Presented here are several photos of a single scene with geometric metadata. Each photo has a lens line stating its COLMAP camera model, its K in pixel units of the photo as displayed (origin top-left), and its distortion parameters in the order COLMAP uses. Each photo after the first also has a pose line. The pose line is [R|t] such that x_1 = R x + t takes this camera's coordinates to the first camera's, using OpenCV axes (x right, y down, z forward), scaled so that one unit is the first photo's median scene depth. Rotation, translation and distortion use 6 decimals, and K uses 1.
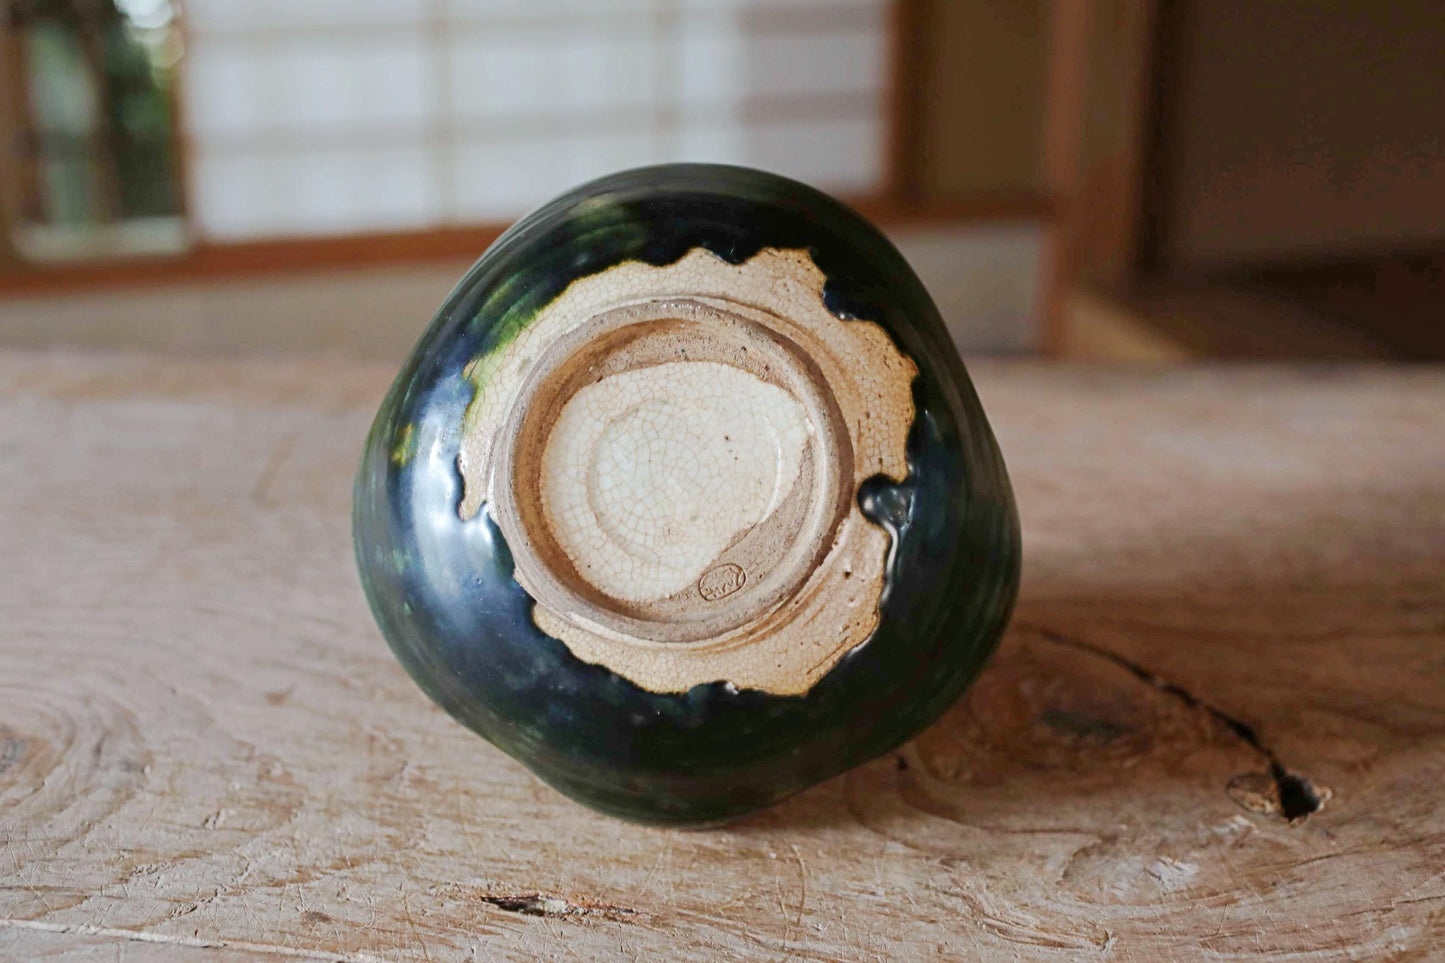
lens RADIAL K [[2175.5, 0, 722.5], [0, 2175.5, 481.5], [0, 0, 1]] dist [-0.067188, 0.023899]
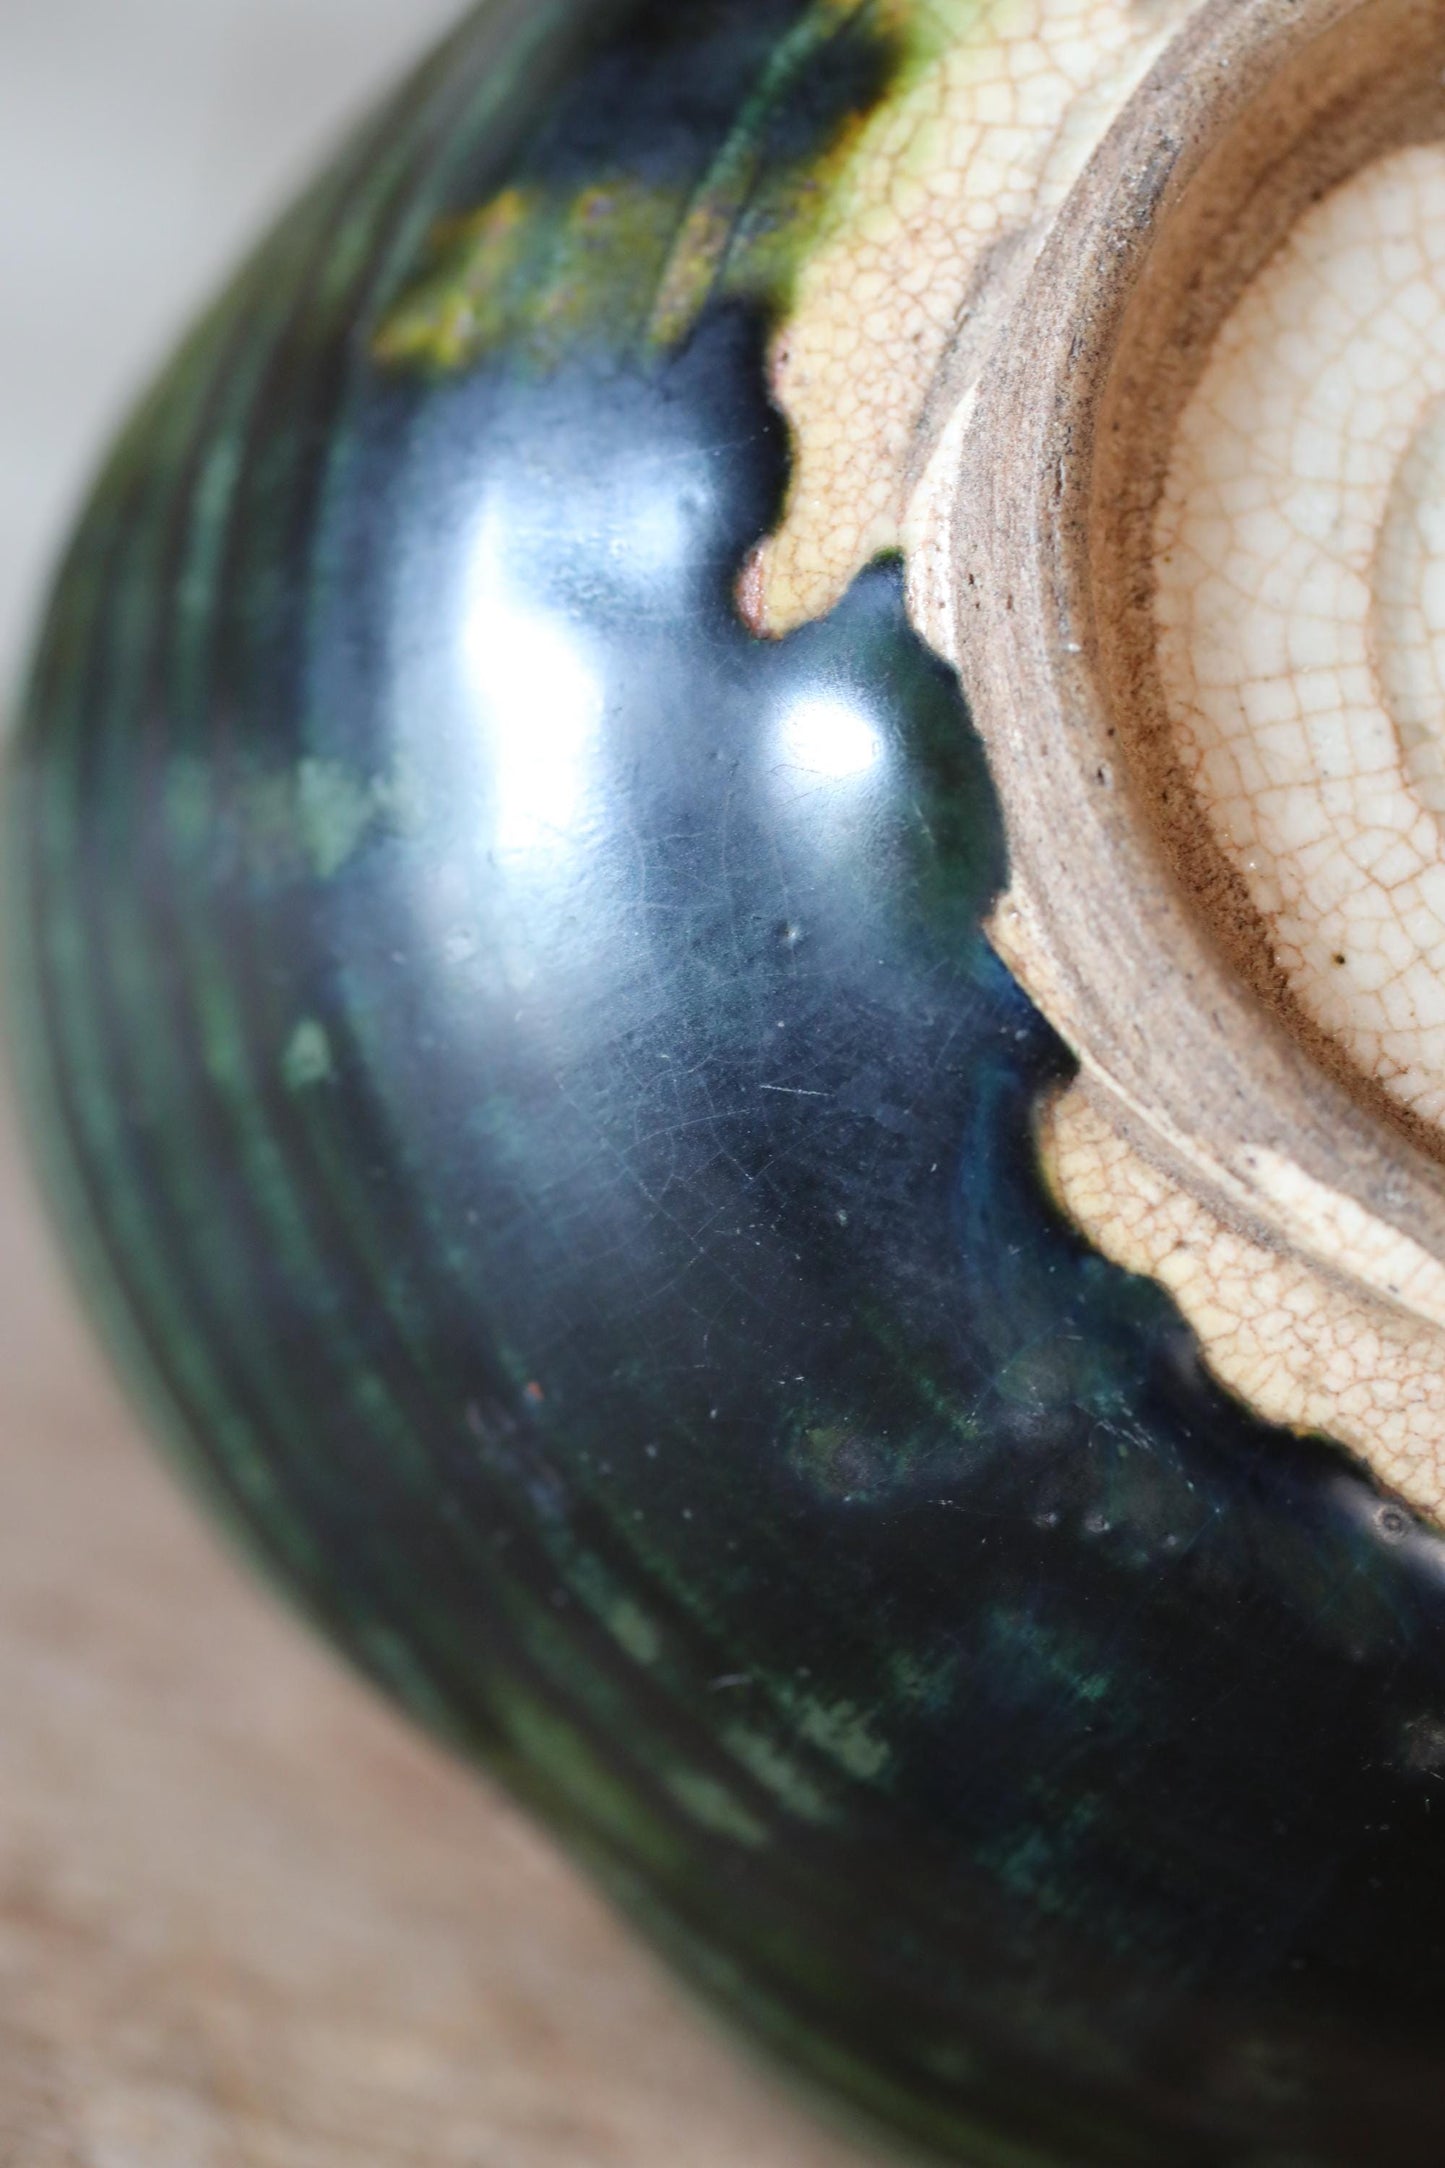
lens RADIAL K [[3937.1, 0, 722.5], [0, 3937.1, 1084.0], [0, 0, 1]] dist [-0.008707, 0.373782]
pose [[0.965194, 0.193138, 0.176346, -0.180182], [-0.170775, 0.976107, -0.134352, 0.109982], [-0.198081, 0.099561, 0.975116, 0.650478]]
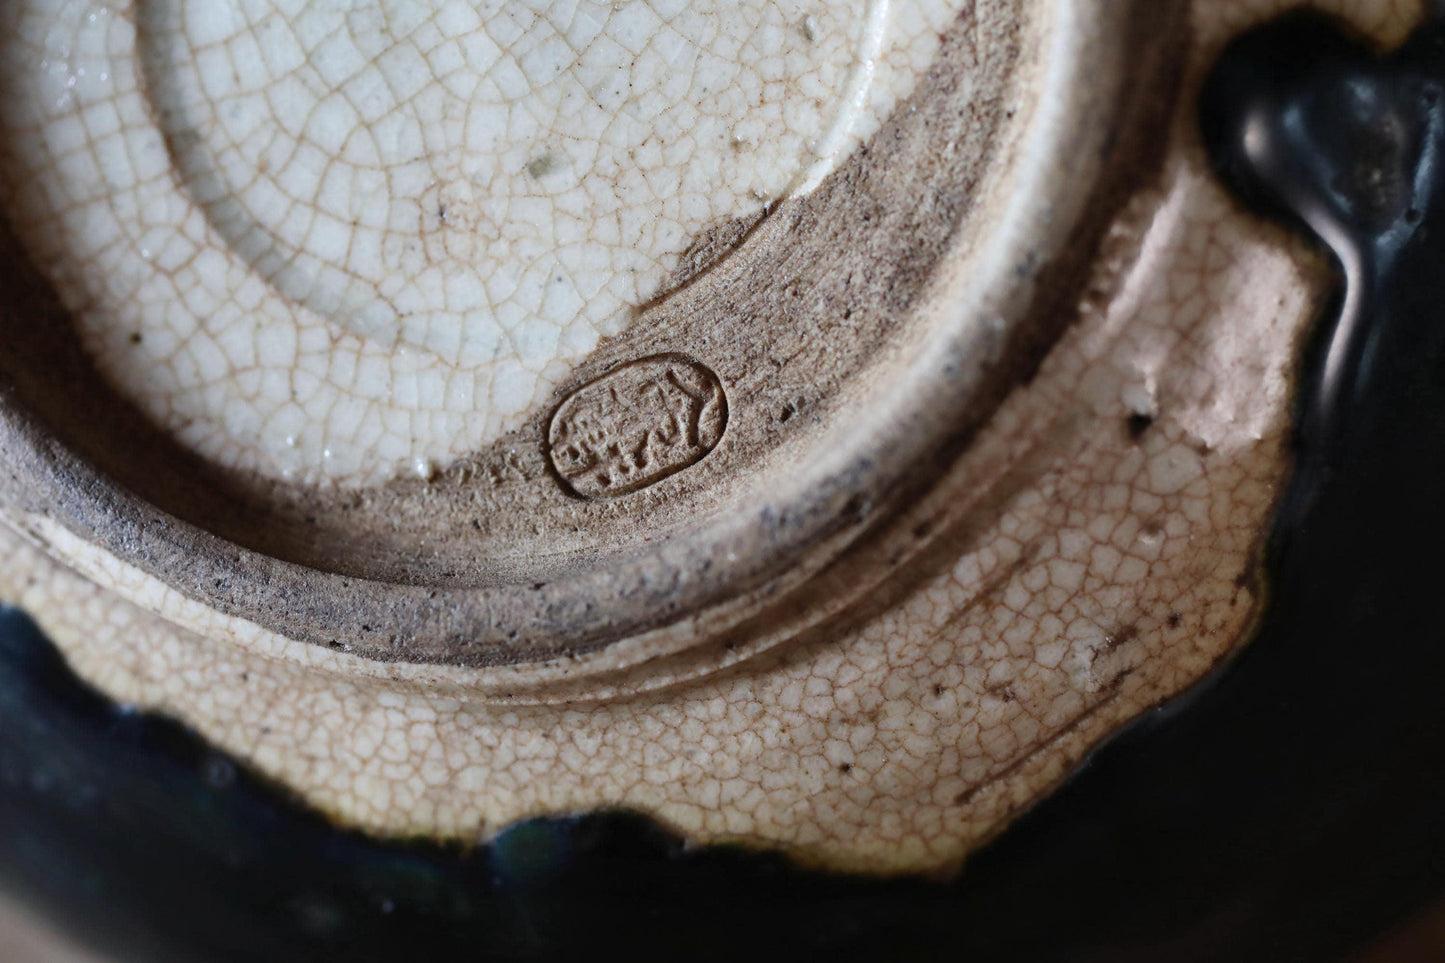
lens RADIAL K [[2624.2, 0, 722.5], [0, 2624.2, 481.5], [0, 0, 1]] dist [-0.008707, 0.373782]
pose [[0.989077, 0.055212, -0.136669, 0.051458], [-0.035925, 0.989533, 0.139765, 0.009622], [0.142955, -0.133328, 0.980708, 0.699782]]
